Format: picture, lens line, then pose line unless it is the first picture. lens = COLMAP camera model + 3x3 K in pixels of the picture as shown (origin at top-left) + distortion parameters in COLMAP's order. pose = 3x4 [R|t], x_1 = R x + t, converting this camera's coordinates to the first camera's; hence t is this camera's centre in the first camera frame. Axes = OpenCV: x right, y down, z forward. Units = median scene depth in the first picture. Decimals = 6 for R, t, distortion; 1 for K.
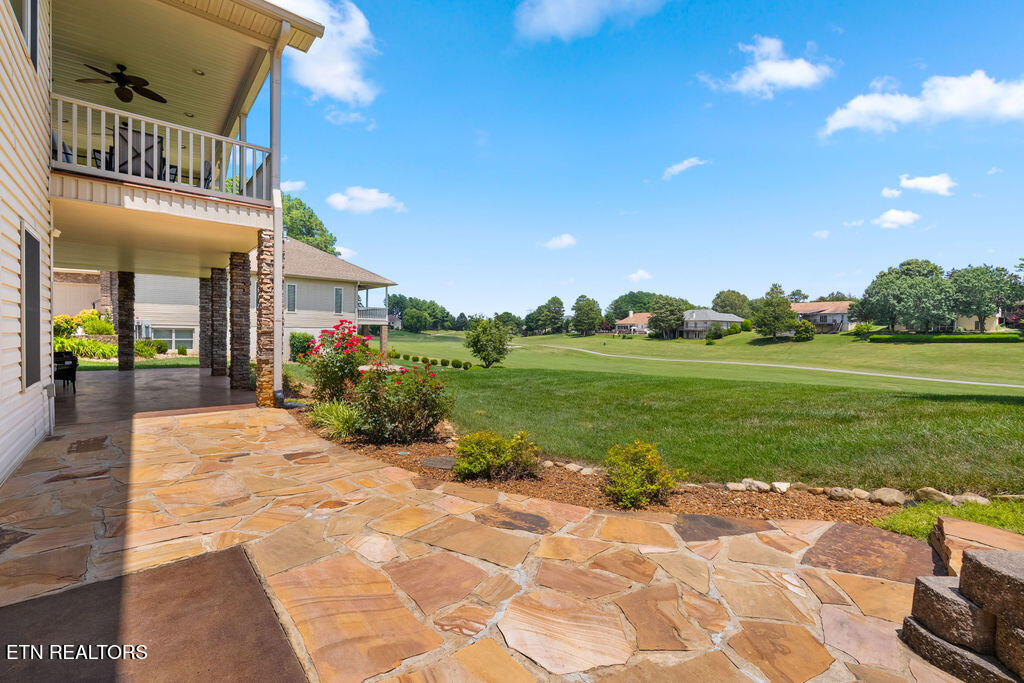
lens RADIAL K [[451.7, 0, 503.7], [0, 451.7, 336.4], [0, 0, 1]] dist [0.000454, -0.001058]
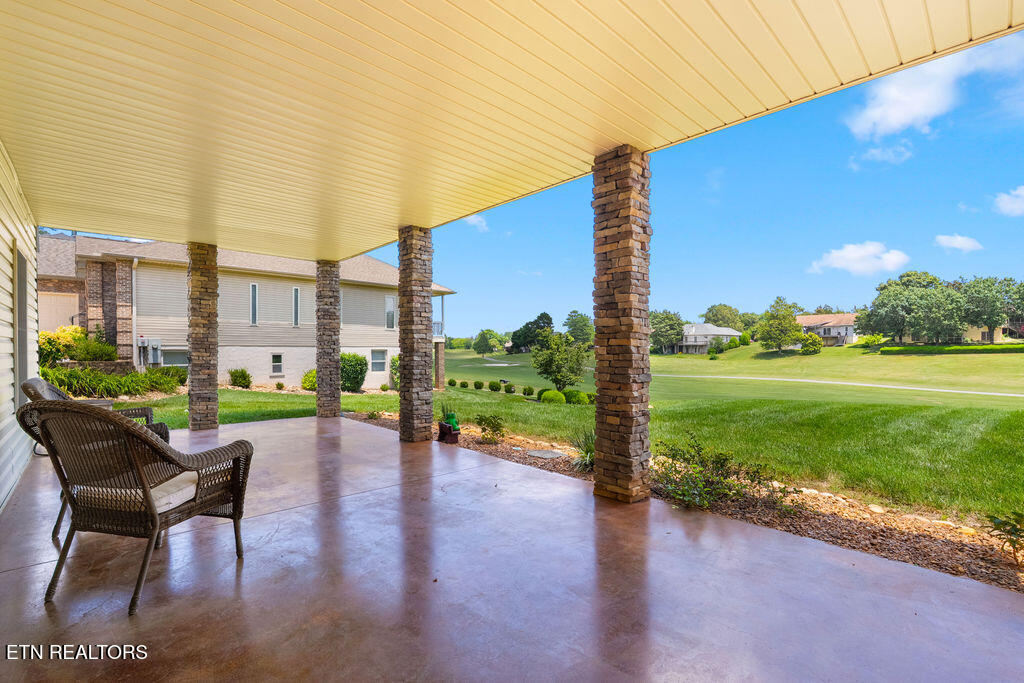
lens RADIAL K [[451.7, 0, 492.8], [0, 451.7, 352.2], [0, 0, 1]] dist [0.000454, -0.001058]
pose [[0.998458, -0.014828, 0.053501, -0.079936], [0.015046, 0.999880, -0.003671, -0.001196], [-0.053440, 0.004471, 0.998561, 0.068716]]
